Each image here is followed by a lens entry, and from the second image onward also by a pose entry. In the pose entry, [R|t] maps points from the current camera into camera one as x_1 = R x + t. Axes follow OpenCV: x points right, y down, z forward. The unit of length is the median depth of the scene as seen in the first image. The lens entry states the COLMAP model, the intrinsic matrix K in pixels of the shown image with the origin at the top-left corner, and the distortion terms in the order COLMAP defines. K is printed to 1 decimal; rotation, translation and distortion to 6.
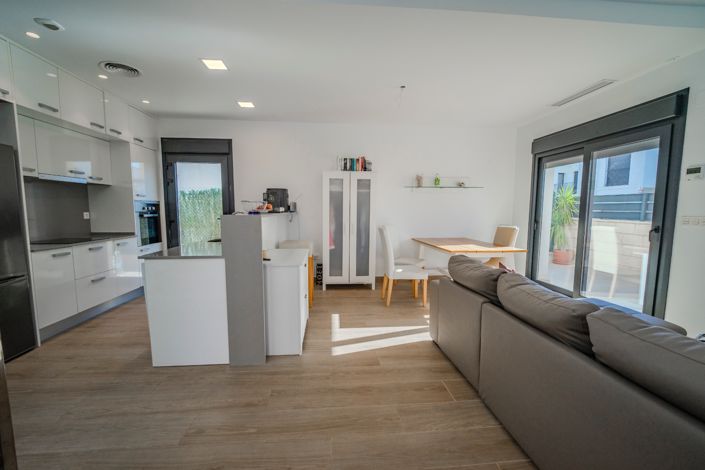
lens RADIAL K [[294.6, 0, 353.8], [0, 294.6, 241.0], [0, 0, 1]] dist [-0.006719, -0.005024]
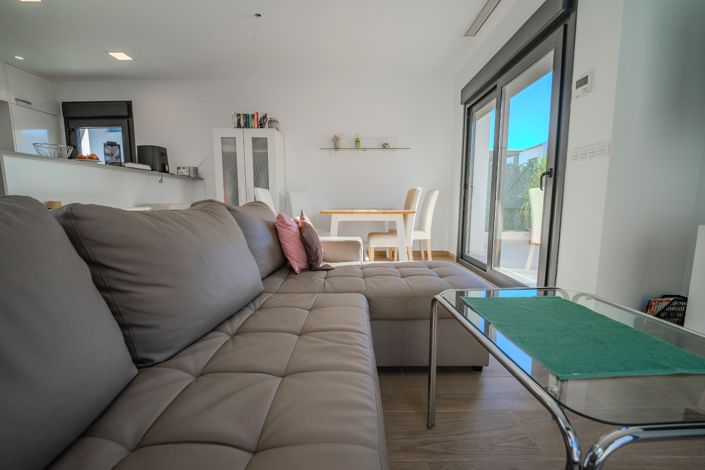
lens RADIAL K [[294.6, 0, 358.2], [0, 294.6, 242.8], [0, 0, 1]] dist [-0.006719, -0.005024]
pose [[0.996139, 0.005794, -0.087594, 0.416421], [-0.003190, 0.999550, 0.029841, 0.082544], [0.087727, -0.029446, 0.995709, 0.130454]]
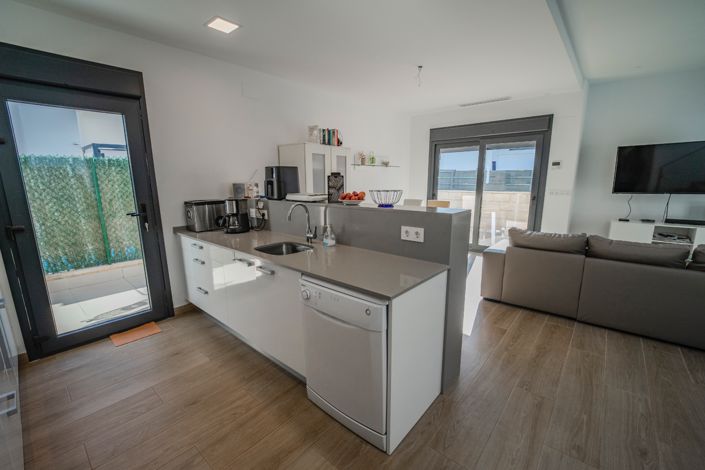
lens RADIAL K [[294.6, 0, 355.0], [0, 294.6, 241.6], [0, 0, 1]] dist [-0.006719, -0.005024]
pose [[0.716535, -0.153974, 0.680345, -0.588667], [0.084960, 0.987336, 0.133972, -0.070240], [-0.692358, -0.038193, 0.720543, 0.321135]]
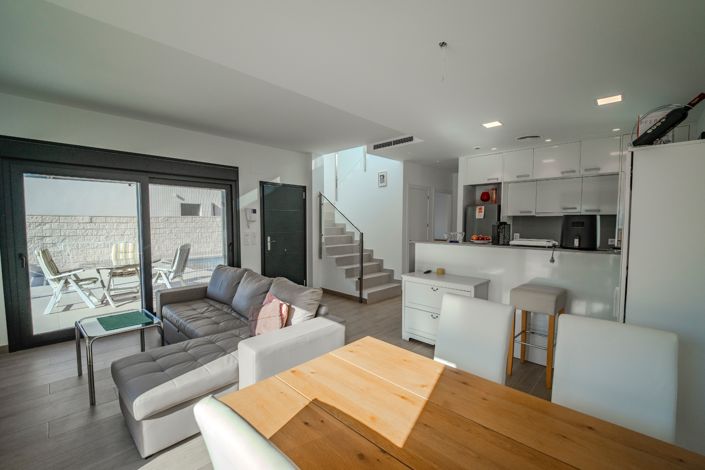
lens RADIAL K [[294.6, 0, 353.7], [0, 294.6, 234.2], [0, 0, 1]] dist [-0.006719, -0.005024]
pose [[-0.766243, 0.023905, -0.642106, 0.532777], [-0.071581, 0.989912, 0.122273, -0.160724], [0.638552, 0.139653, -0.756802, 1.076167]]
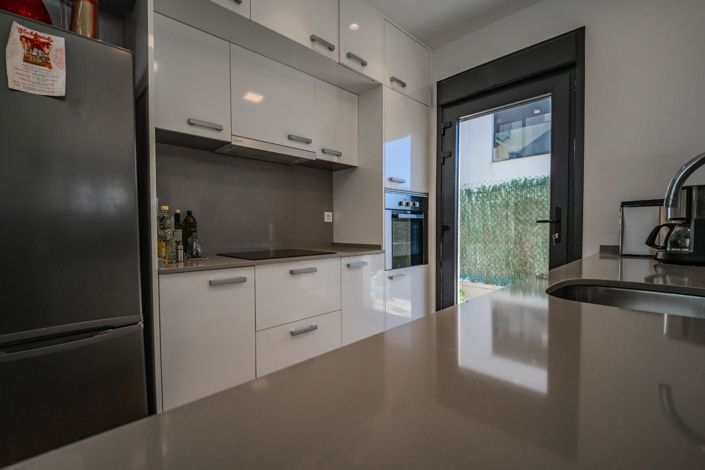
lens RADIAL K [[313.2, 0, 351.0], [0, 313.2, 239.3], [0, 0, 1]] dist [0.002532, -0.001300]
pose [[0.631714, 0.018147, -0.774989, -0.297224], [-0.071037, 0.996875, -0.034561, -0.014312], [0.771940, 0.076886, 0.631028, 0.532151]]
